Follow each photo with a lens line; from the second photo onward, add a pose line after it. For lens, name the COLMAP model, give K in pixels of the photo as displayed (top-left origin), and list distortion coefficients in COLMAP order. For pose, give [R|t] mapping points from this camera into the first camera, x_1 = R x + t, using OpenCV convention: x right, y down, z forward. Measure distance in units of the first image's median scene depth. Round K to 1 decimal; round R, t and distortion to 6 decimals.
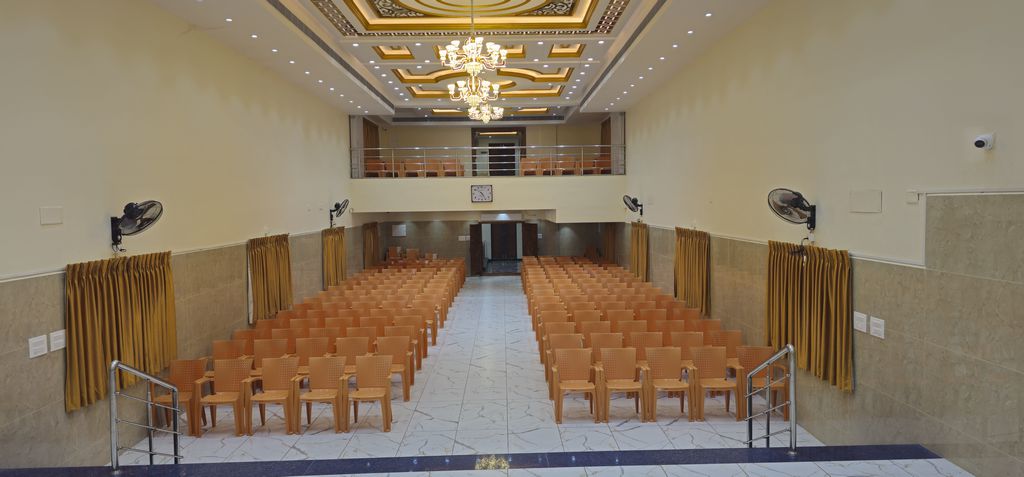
lens RADIAL K [[547.6, 0, 526.2], [0, 547.6, 241.2], [0, 0, 1]] dist [0.014417, -0.001441]
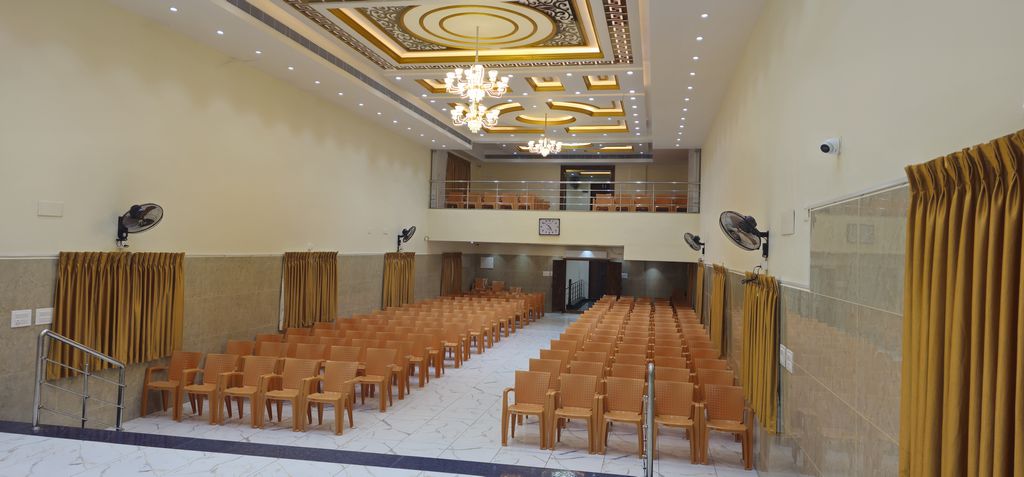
lens RADIAL K [[547.6, 0, 526.2], [0, 547.6, 241.2], [0, 0, 1]] dist [0.014417, -0.001441]
pose [[0.982456, 0.043128, -0.181441, 0.162905], [-0.055794, 0.996305, -0.065288, 0.019490], [0.177955, 0.074266, 0.981232, 0.013587]]
